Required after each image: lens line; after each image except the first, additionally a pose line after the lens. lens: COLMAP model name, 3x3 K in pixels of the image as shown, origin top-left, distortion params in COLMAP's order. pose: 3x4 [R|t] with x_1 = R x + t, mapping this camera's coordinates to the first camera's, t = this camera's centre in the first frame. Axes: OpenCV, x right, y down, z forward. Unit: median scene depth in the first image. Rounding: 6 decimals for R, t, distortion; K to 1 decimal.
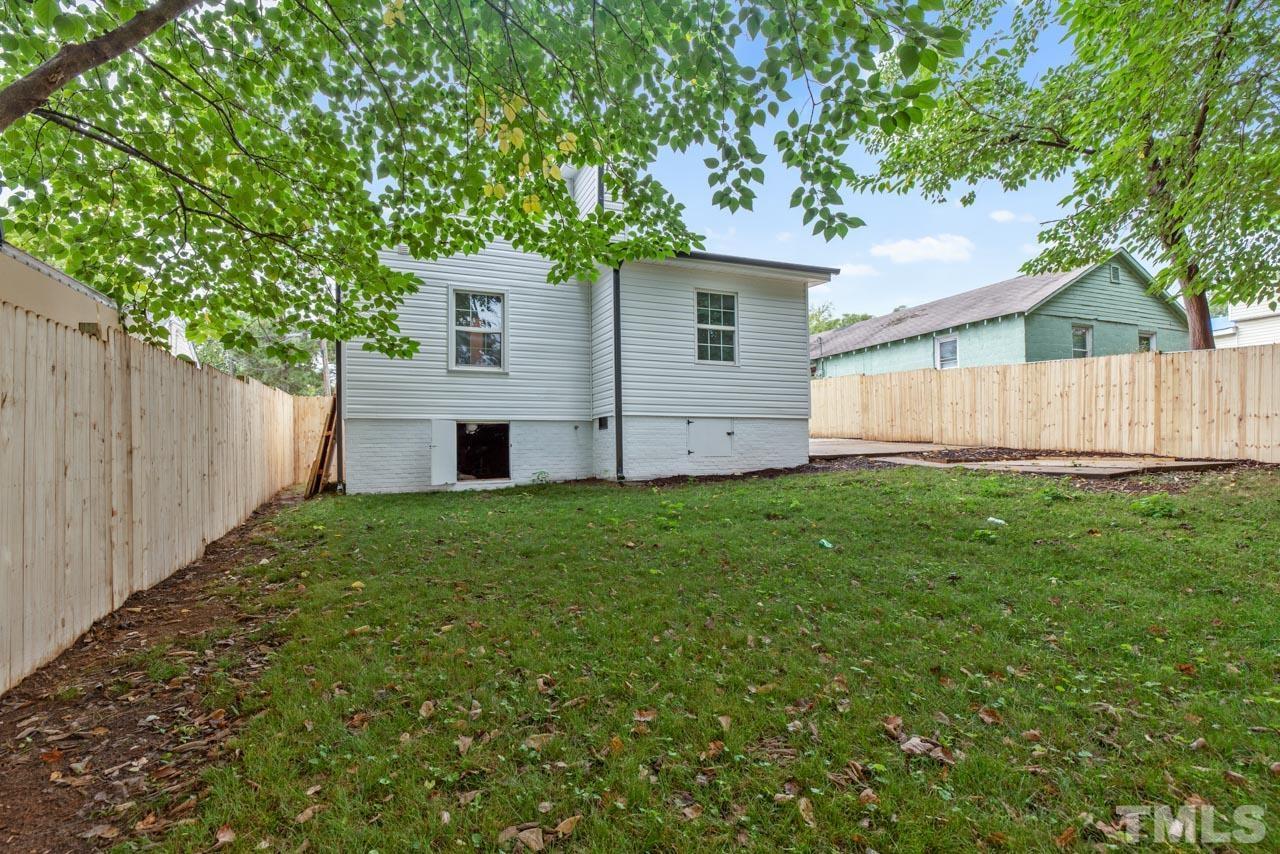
lens RADIAL K [[623.7, 0, 649.9], [0, 623.7, 453.1], [0, 0, 1]] dist [0.000955, 0.000970]
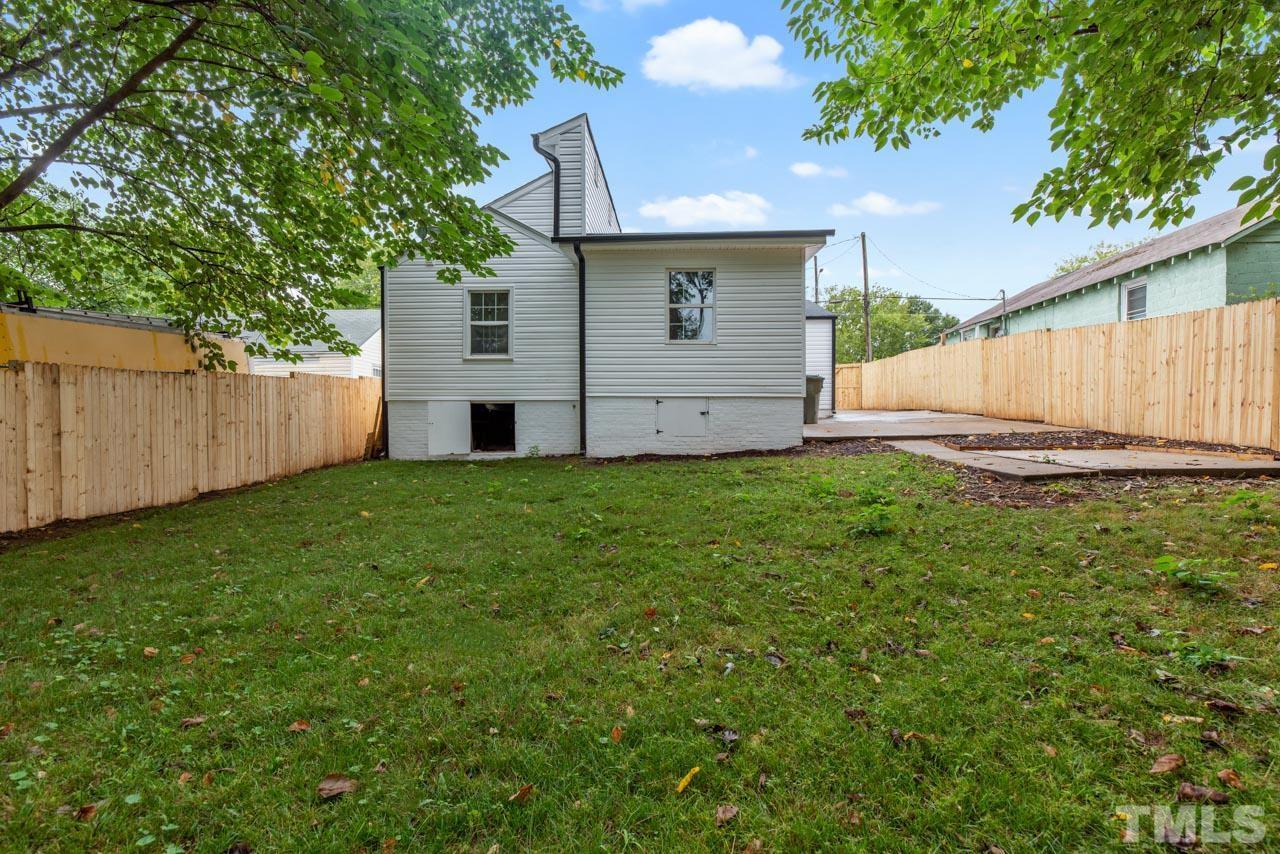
lens RADIAL K [[623.7, 0, 643.5], [0, 623.7, 428.1], [0, 0, 1]] dist [0.000955, 0.000970]
pose [[0.895153, 0.018280, -0.445384, 0.481489], [-0.011834, 0.999781, 0.017249, -0.023557], [0.445602, -0.010170, 0.895173, 0.076535]]
